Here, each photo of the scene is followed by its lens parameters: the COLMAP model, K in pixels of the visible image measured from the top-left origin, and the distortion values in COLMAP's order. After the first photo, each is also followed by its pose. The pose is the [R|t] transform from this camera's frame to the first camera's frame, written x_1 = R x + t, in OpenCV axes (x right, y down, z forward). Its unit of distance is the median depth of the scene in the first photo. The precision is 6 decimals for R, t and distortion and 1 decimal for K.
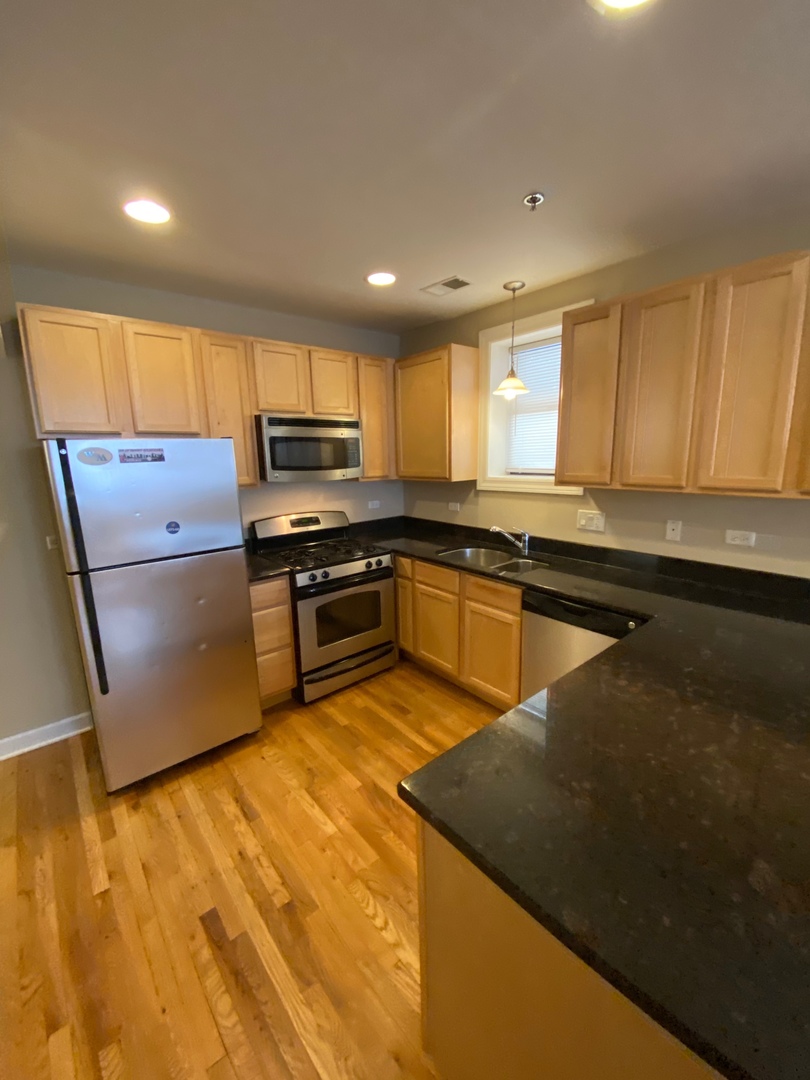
lens RADIAL K [[435.9, 0, 413.1], [0, 435.9, 540.2], [0, 0, 1]] dist [-0.000966, -0.005796]
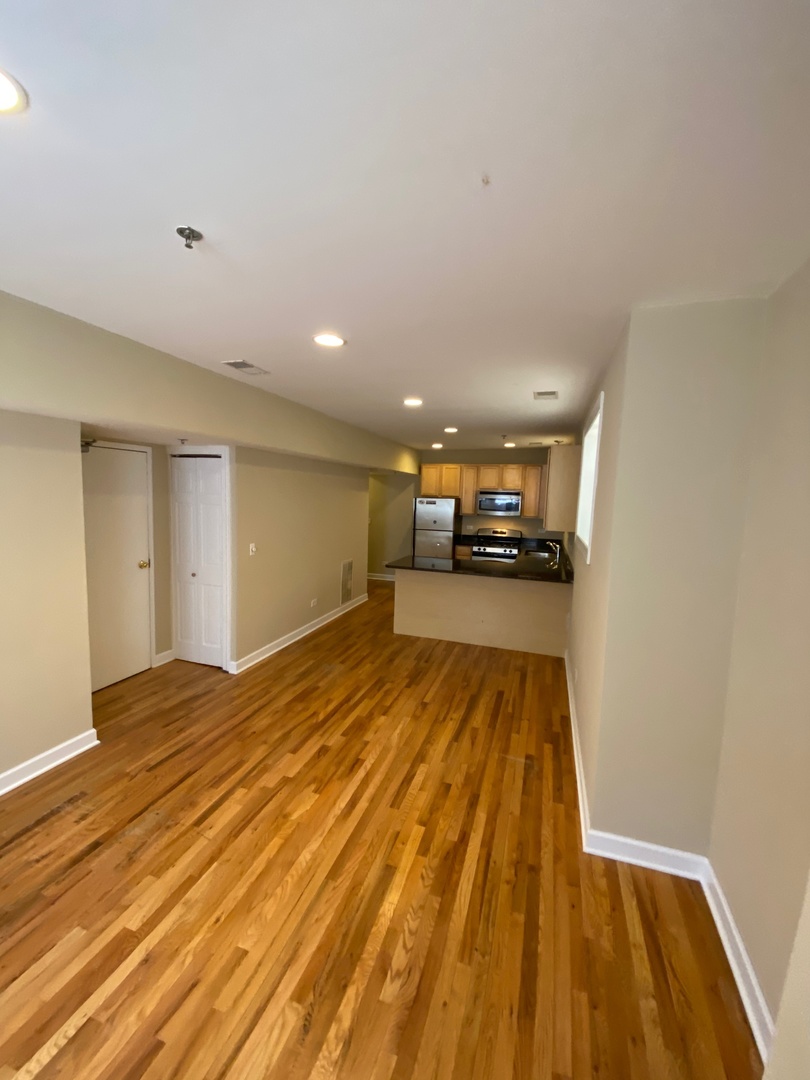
lens RADIAL K [[435.9, 0, 413.1], [0, 435.9, 537.3], [0, 0, 1]] dist [-0.000966, -0.005796]
pose [[0.520668, 0.123834, -0.844731, 1.837848], [-0.214317, 0.976701, 0.011081, 0.070186], [0.826422, 0.175270, 0.535077, -0.812694]]
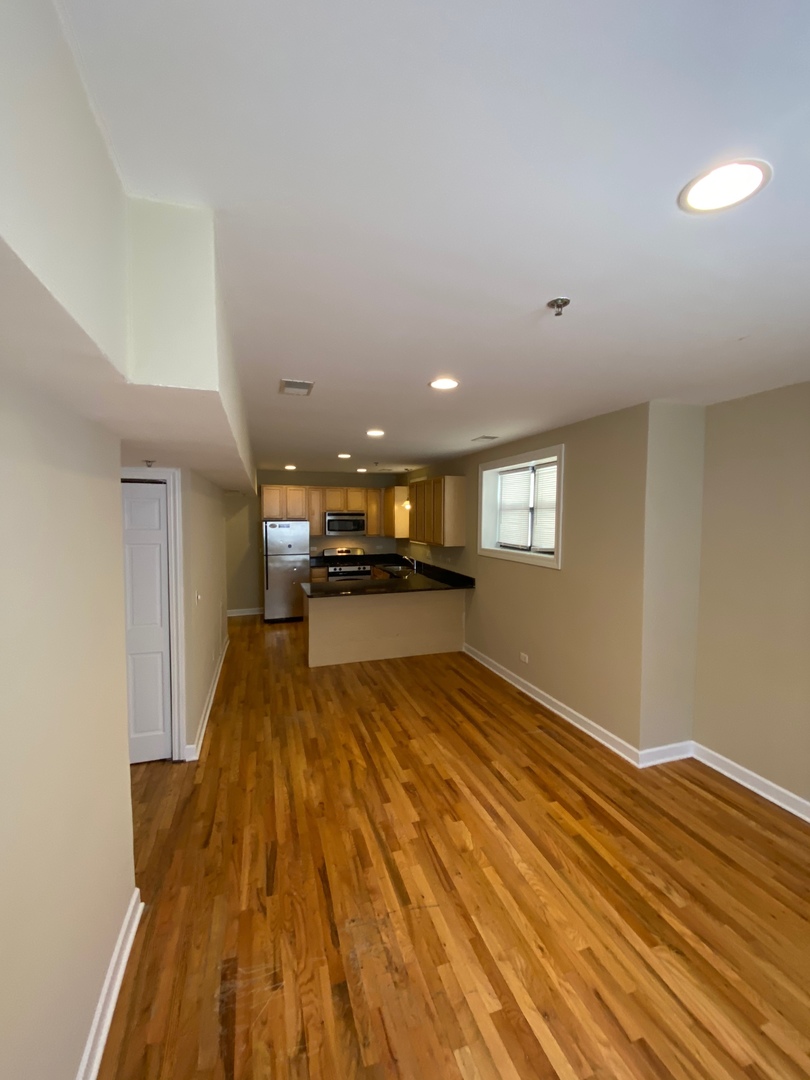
lens RADIAL K [[435.9, 0, 410.3], [0, 435.9, 530.4], [0, 0, 1]] dist [-0.000966, -0.005796]
pose [[0.921475, 0.035414, -0.386820, 1.266757], [-0.096295, 0.985577, -0.139161, 0.179118], [0.376313, 0.165482, 0.911594, -1.383907]]
